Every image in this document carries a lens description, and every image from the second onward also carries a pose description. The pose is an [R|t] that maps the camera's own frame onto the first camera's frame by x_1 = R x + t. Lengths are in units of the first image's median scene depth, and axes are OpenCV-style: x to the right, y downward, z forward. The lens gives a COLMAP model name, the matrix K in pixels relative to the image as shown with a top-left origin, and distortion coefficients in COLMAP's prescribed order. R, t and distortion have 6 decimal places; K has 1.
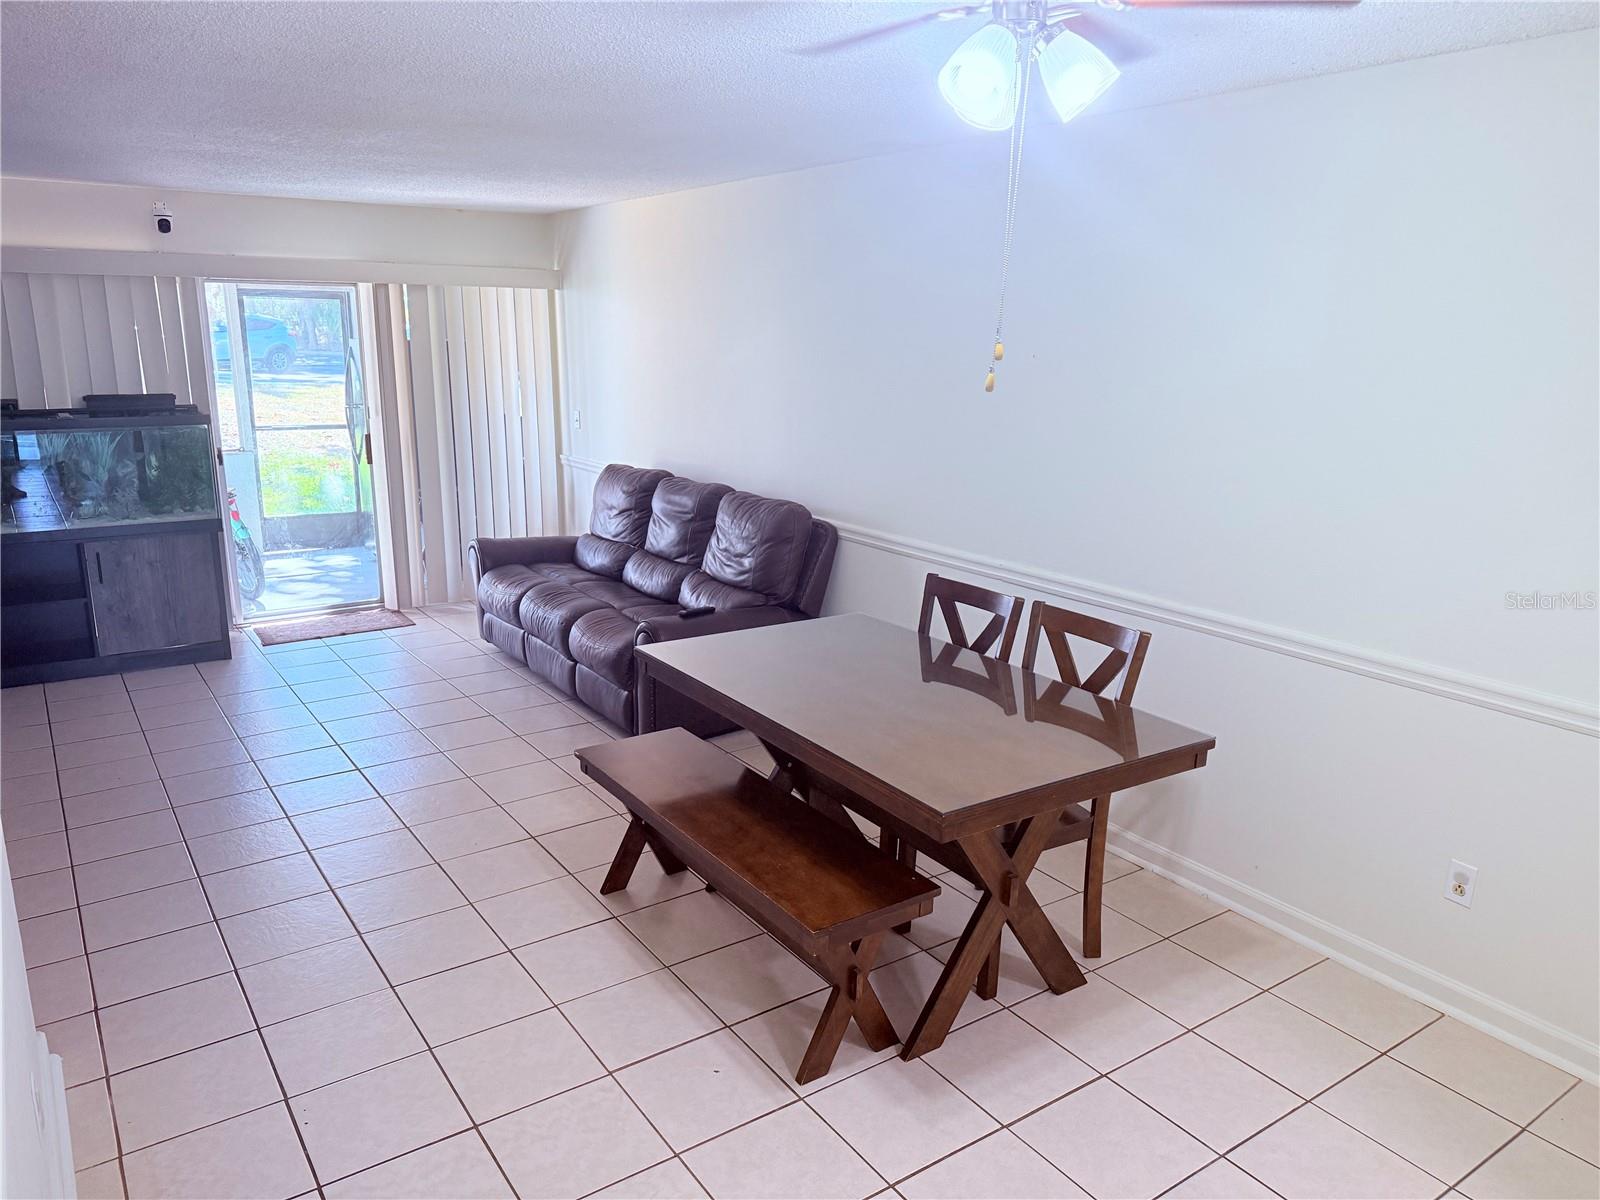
lens RADIAL K [[1124.0, 0, 797.2], [0, 1124.0, 615.6], [0, 0, 1]] dist [0.158115, -0.213641]
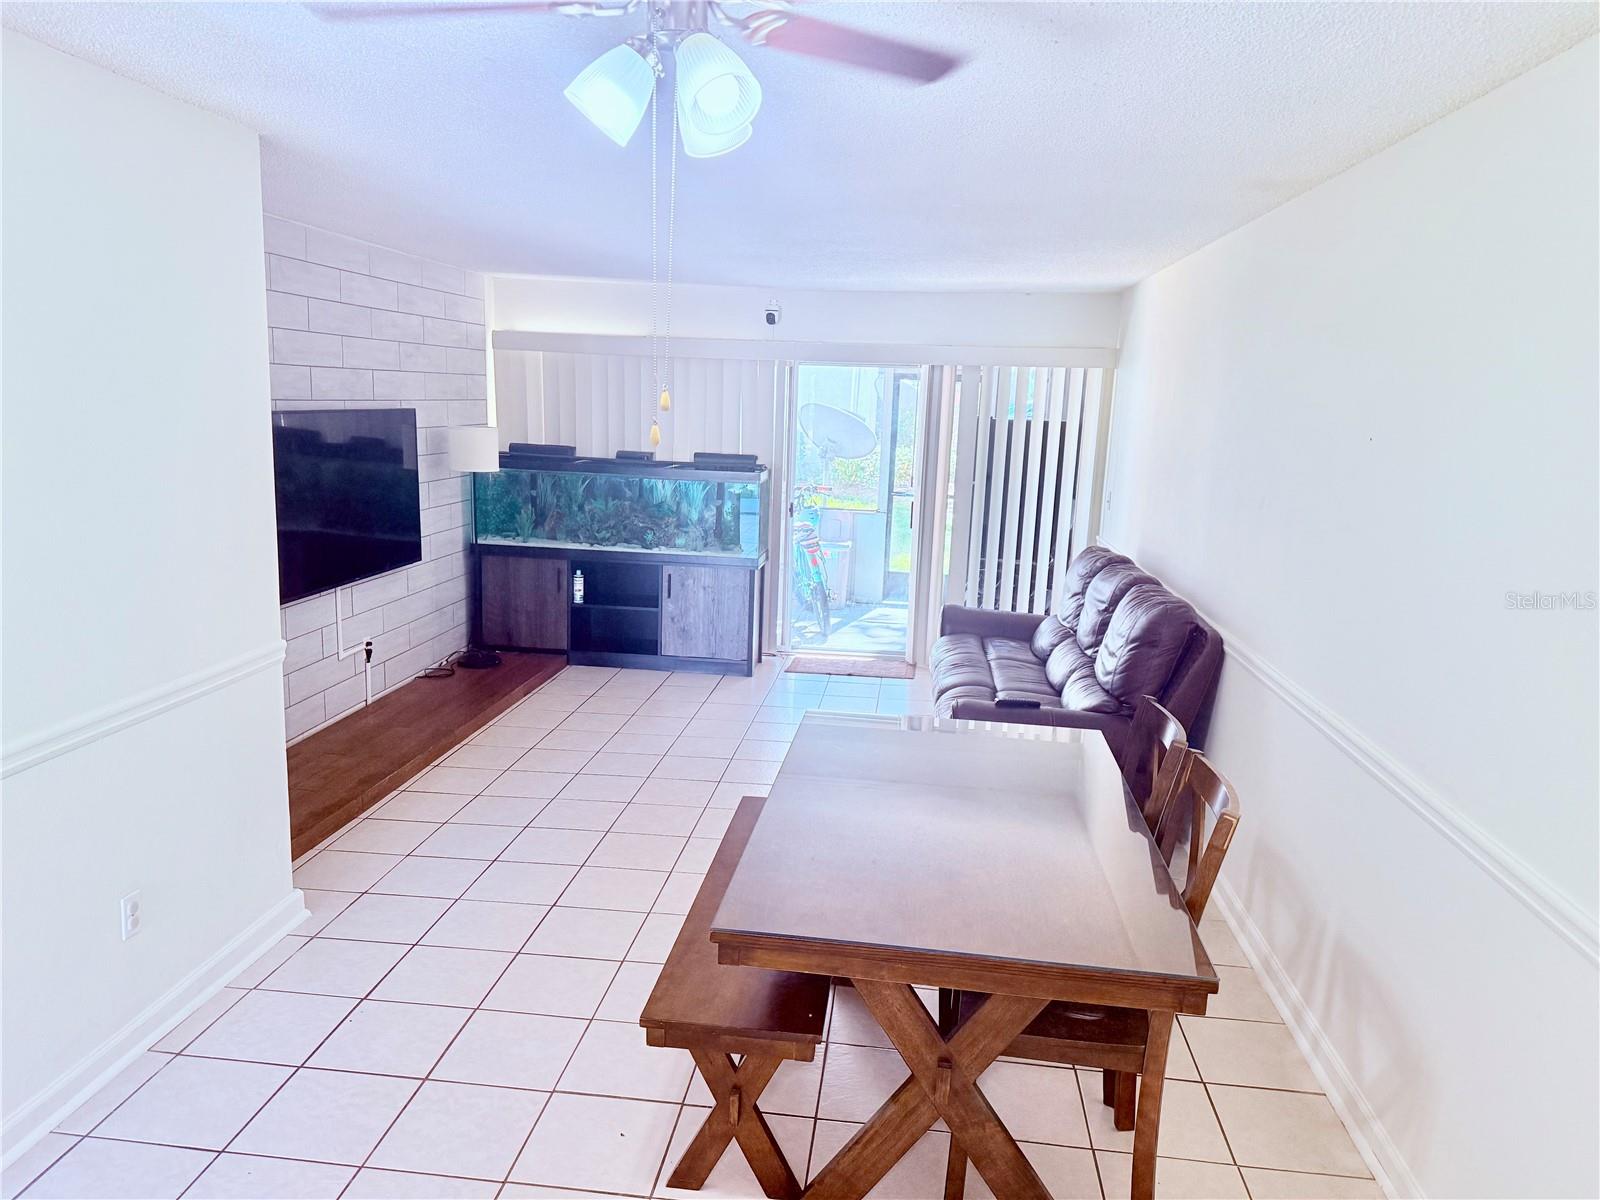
lens RADIAL K [[1124.0, 0, 797.2], [0, 1124.0, 615.6], [0, 0, 1]] dist [0.158115, -0.213641]
pose [[0.751122, 0.140133, -0.645120, 0.299838], [-0.187257, 0.982300, -0.004650, -0.029149], [0.633049, 0.124296, 0.764068, 0.143447]]
